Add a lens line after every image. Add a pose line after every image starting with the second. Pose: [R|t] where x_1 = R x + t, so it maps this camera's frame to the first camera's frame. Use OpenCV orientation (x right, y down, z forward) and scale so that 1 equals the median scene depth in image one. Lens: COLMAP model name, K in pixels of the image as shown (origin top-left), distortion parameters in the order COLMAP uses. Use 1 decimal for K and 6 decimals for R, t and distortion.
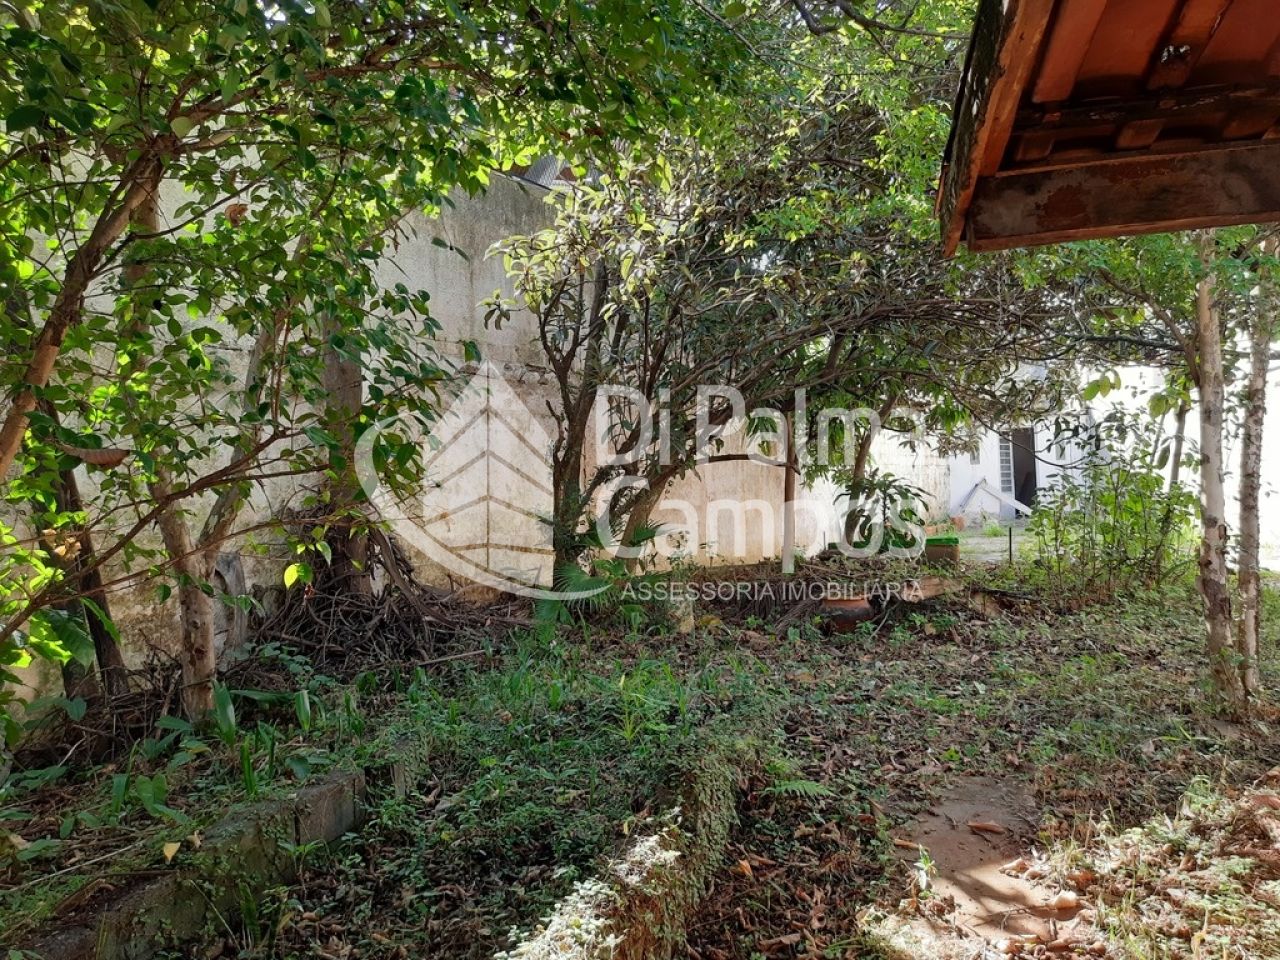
lens RADIAL K [[920.8, 0, 636.6], [0, 920.8, 490.5], [0, 0, 1]] dist [0.086625, -0.106498]
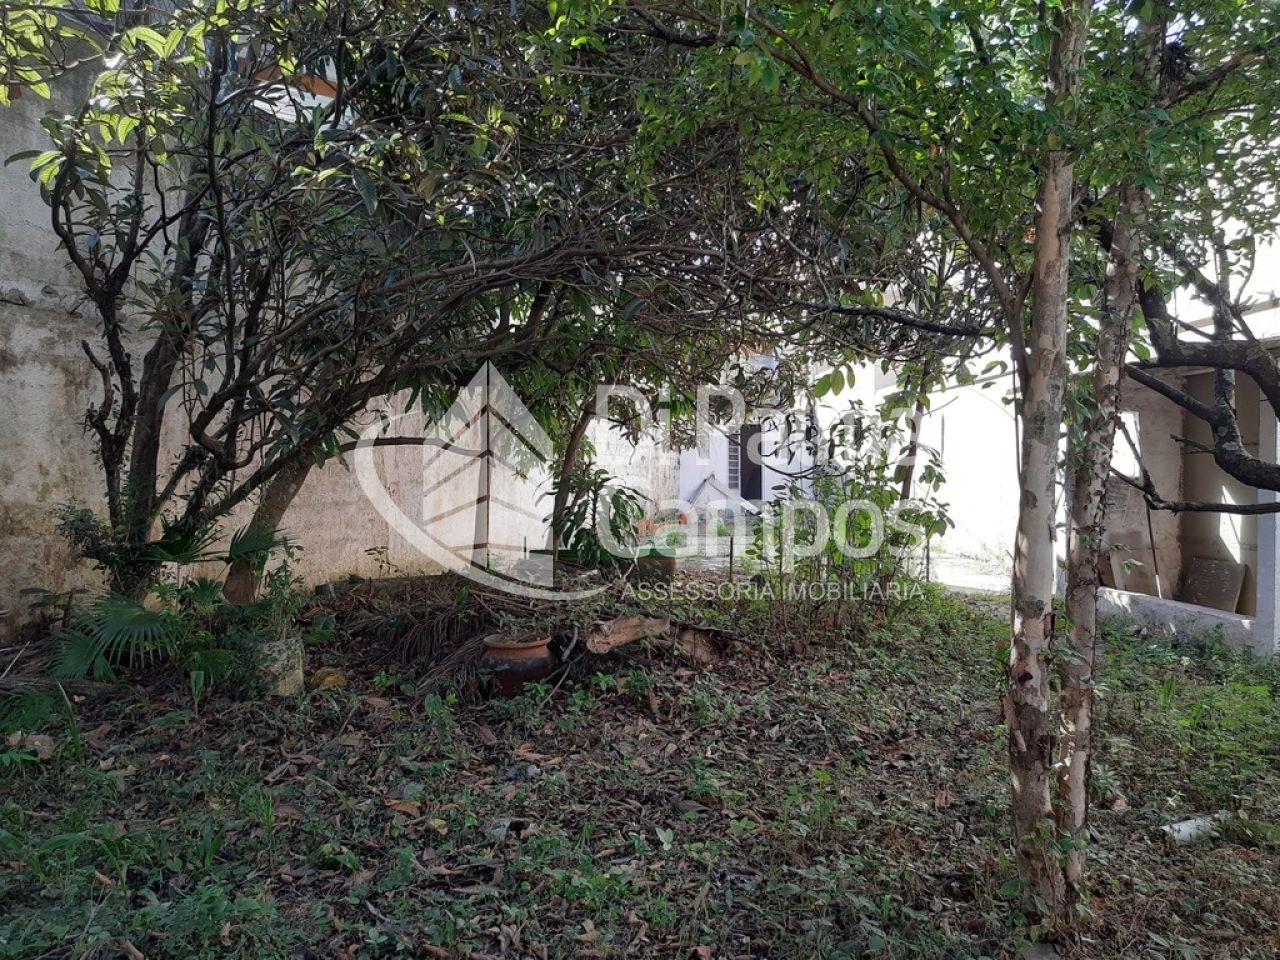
lens RADIAL K [[920.8, 0, 638.3], [0, 920.8, 487.8], [0, 0, 1]] dist [0.086625, -0.106498]
pose [[0.962216, 0.036894, 0.269777, 0.107190], [-0.041726, 0.999055, 0.012195, -0.018654], [-0.269073, -0.022991, 0.962845, 0.251071]]
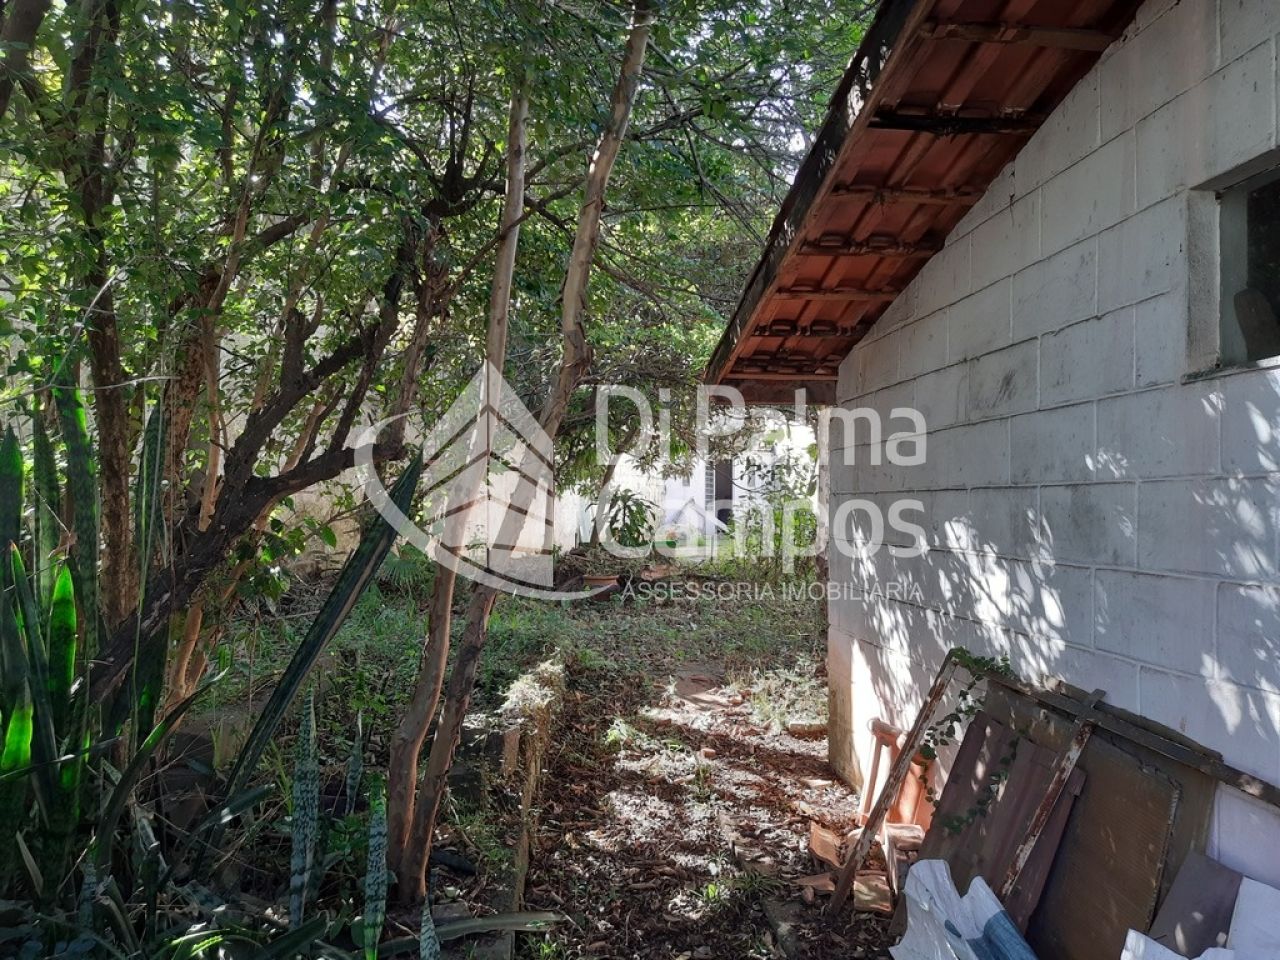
lens RADIAL K [[920.8, 0, 628.5], [0, 920.8, 479.2], [0, 0, 1]] dist [0.086625, -0.106498]
pose [[0.955857, 0.059144, 0.287818, -0.126245], [-0.051936, 0.998117, -0.032622, 0.012083], [-0.289205, 0.016234, 0.957129, -0.292579]]
